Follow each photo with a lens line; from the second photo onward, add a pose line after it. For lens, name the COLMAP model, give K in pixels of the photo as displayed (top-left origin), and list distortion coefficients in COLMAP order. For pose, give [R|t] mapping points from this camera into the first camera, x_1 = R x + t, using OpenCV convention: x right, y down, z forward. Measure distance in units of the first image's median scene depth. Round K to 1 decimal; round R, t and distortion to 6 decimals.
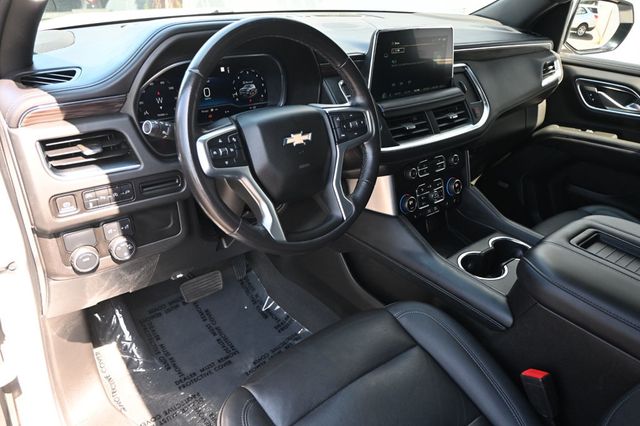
lens RADIAL K [[460.0, 0, 319.3], [0, 460.0, 210.1], [0, 0, 1]] dist [-0.027541, 0.000448]
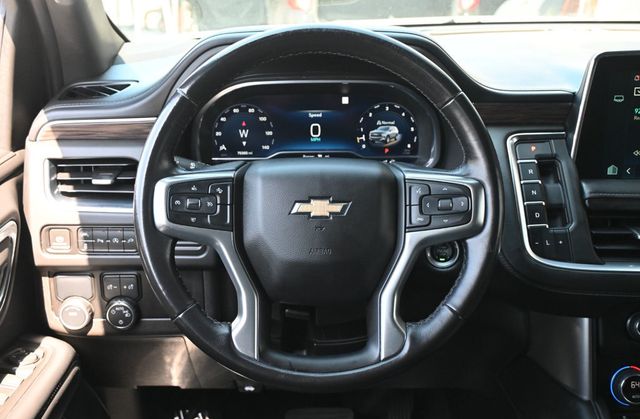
lens RADIAL K [[743.8, 0, 320.9], [0, 743.8, 209.4], [0, 0, 1]] dist [-0.043410, 0.000000]
pose [[0.786188, 0.154657, -0.598322, 0.424648], [-0.253500, 0.963682, -0.083998, -0.050324], [0.563601, 0.217713, 0.796841, 0.141386]]
